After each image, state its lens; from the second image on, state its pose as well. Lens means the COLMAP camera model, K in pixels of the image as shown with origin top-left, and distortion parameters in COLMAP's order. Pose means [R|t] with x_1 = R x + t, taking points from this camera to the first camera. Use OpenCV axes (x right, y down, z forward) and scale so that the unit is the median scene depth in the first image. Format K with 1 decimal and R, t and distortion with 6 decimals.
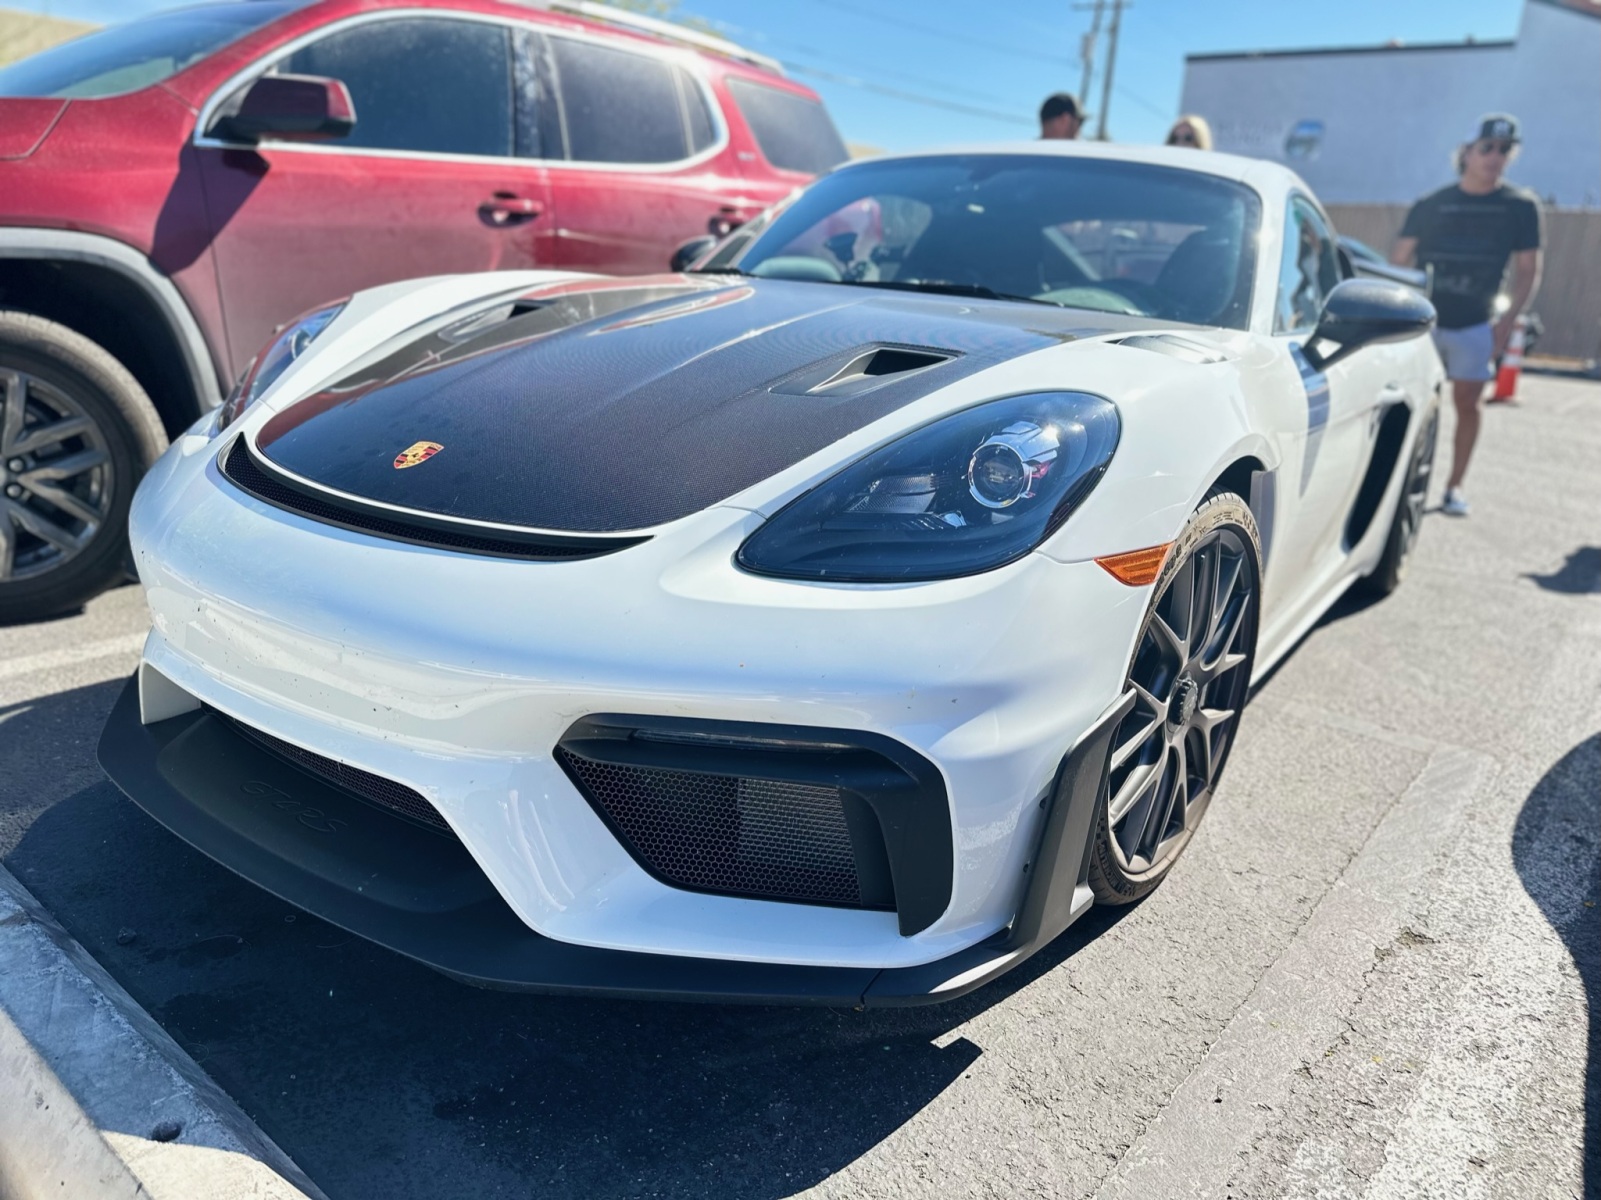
lens RADIAL K [[1129.7, 0, 801.8], [0, 1129.7, 597.2], [0, 0, 1]] dist [0.006522, -0.009428]
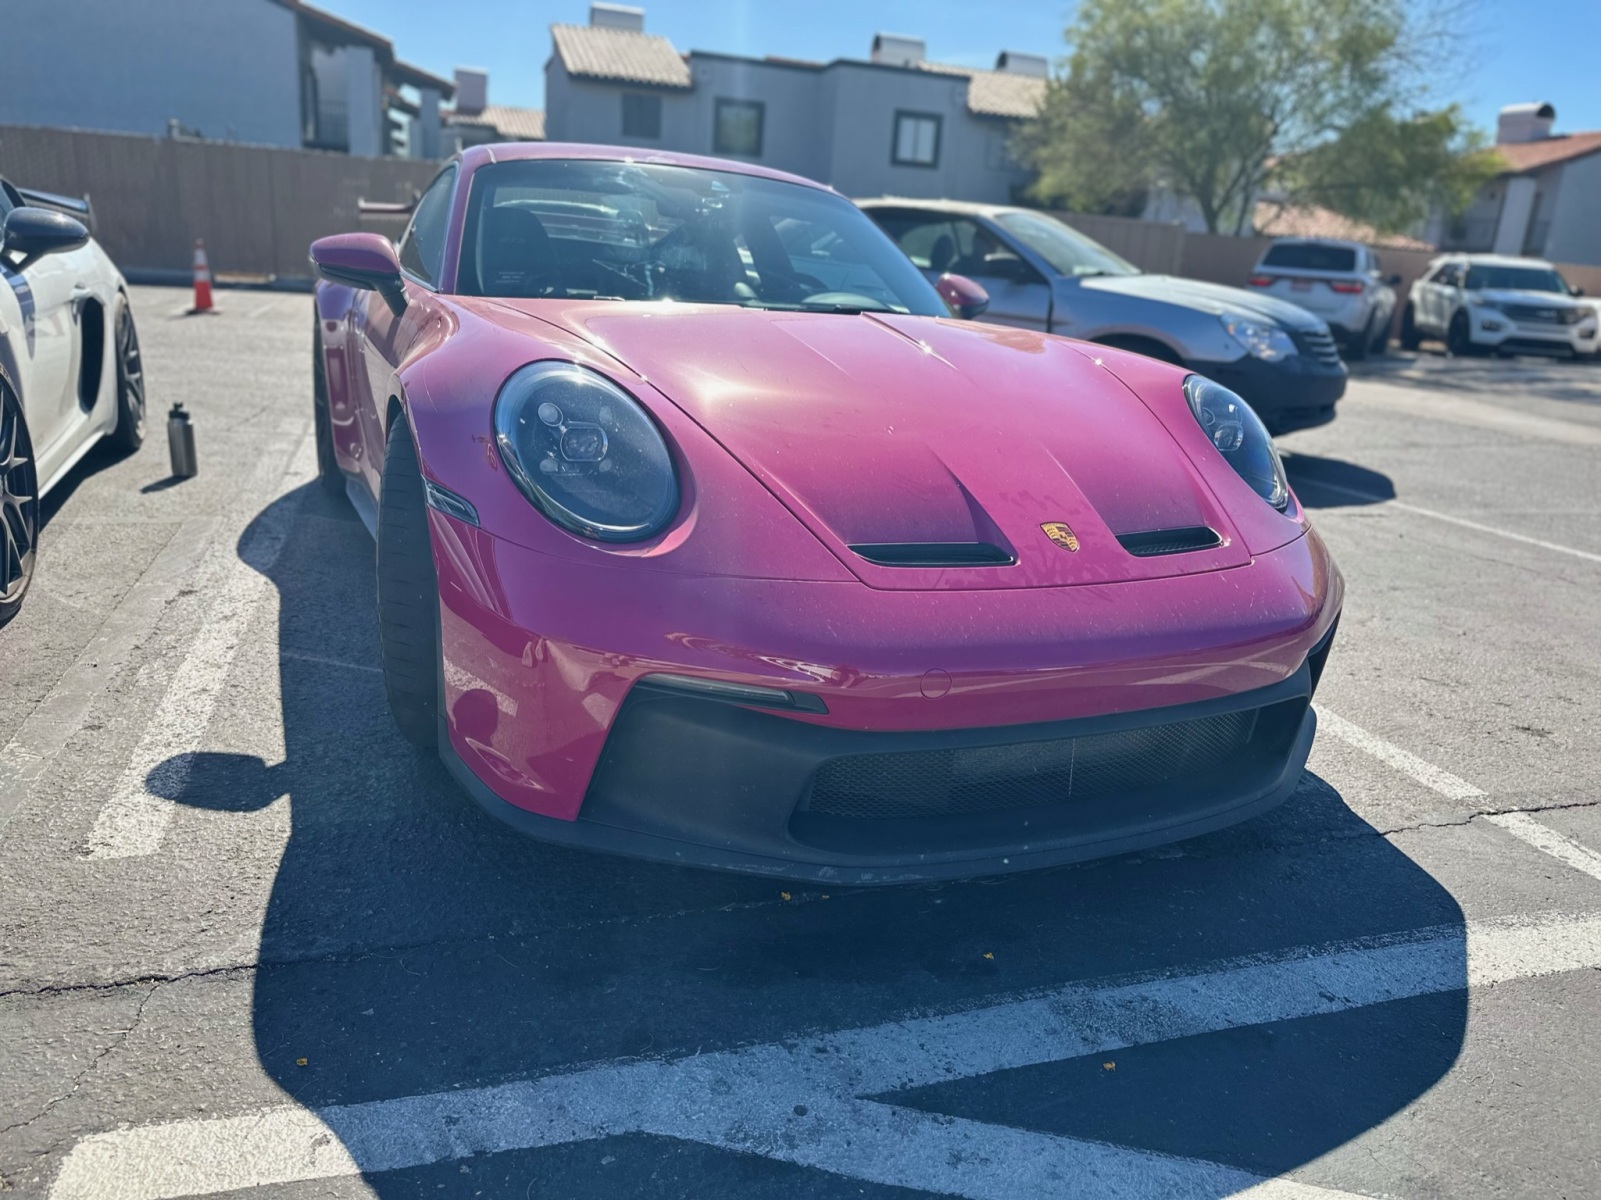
lens RADIAL K [[1129.7, 0, 797.9], [0, 1129.7, 595.3], [0, 0, 1]] dist [0.006522, -0.009428]
pose [[0.535194, -0.272815, 0.799462, -0.197484], [0.224723, 0.958290, 0.176576, 0.118122], [-0.814289, 0.085155, 0.574179, -0.434662]]
